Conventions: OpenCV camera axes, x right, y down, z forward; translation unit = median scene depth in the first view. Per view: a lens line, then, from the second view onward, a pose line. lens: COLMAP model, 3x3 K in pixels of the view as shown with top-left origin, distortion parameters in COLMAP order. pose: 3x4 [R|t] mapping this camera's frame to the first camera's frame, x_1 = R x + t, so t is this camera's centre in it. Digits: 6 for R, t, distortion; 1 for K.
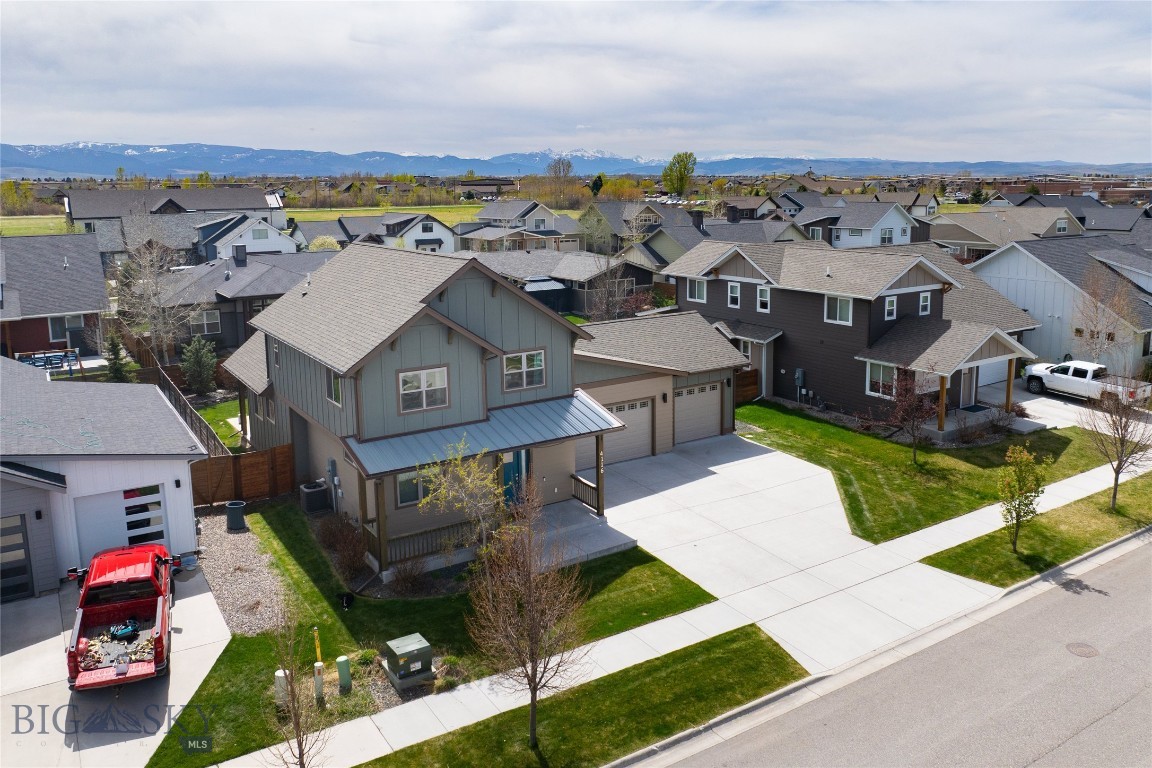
lens RADIAL K [[879.8, 0, 576.0], [0, 879.8, 328.1], [0, 0, 1]] dist [-0.030856, -0.003234]
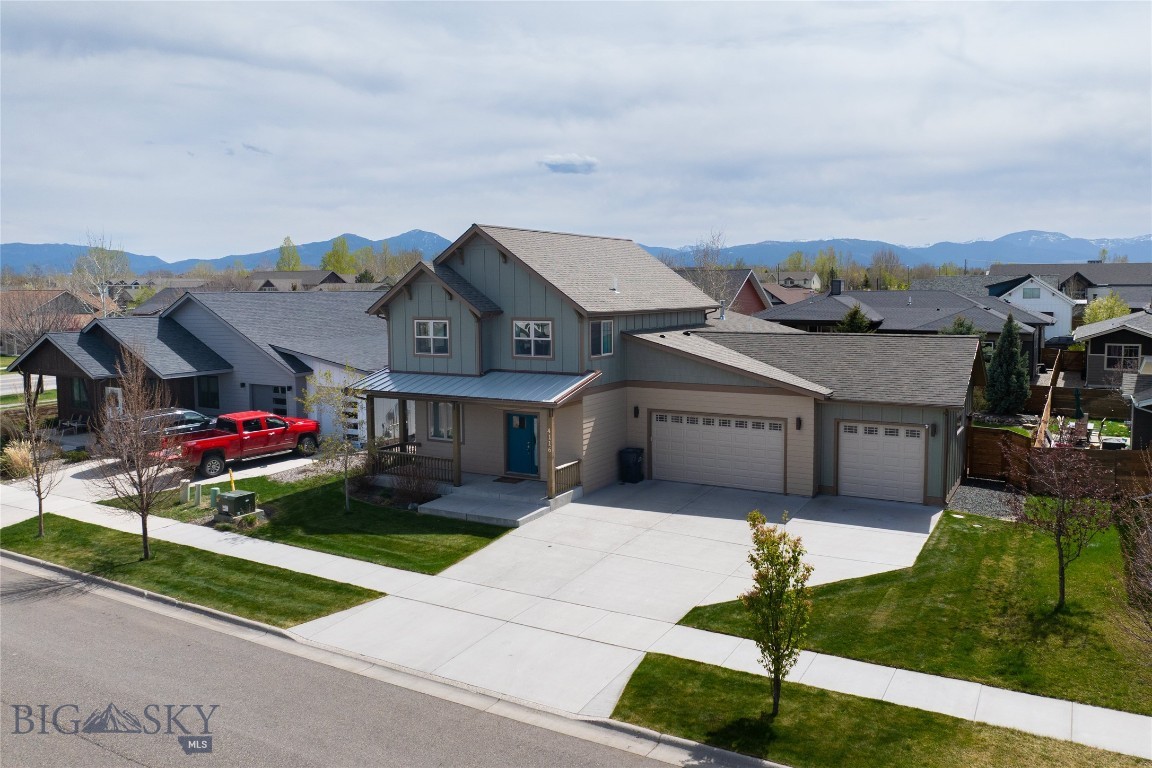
lens RADIAL K [[857.7, 0, 614.5], [0, 857.7, 382.1], [0, 0, 1]] dist [-0.032169, 0.003527]
pose [[0.483494, 0.107994, -0.868660, 0.899181], [-0.140135, 0.989111, 0.044970, 0.042114], [0.864058, 0.099987, 0.493363, 0.636692]]
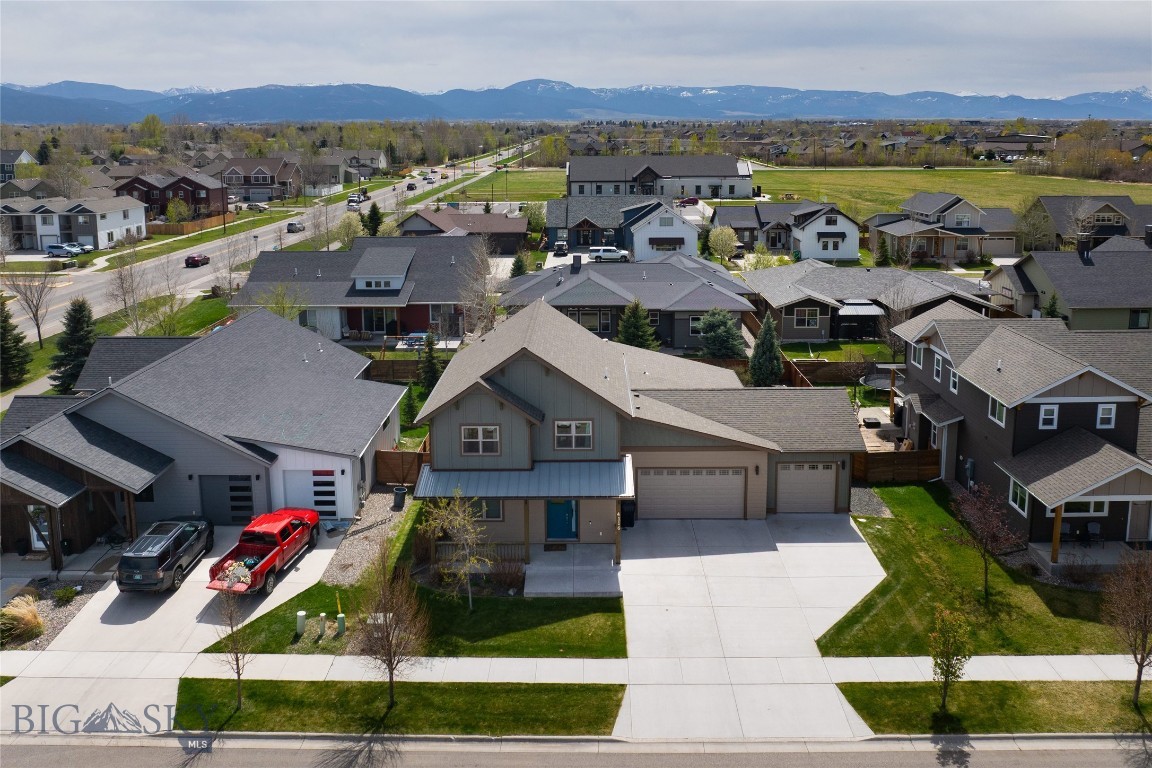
lens RADIAL K [[921.7, 0, 575.9], [0, 921.7, 276.2], [0, 0, 1]] dist [-0.036009, 0.006390]
pose [[0.836198, 0.090095, -0.540976, 0.676095], [-0.090472, 0.995561, 0.025958, -0.226049], [0.540913, 0.027237, 0.840637, -0.121472]]
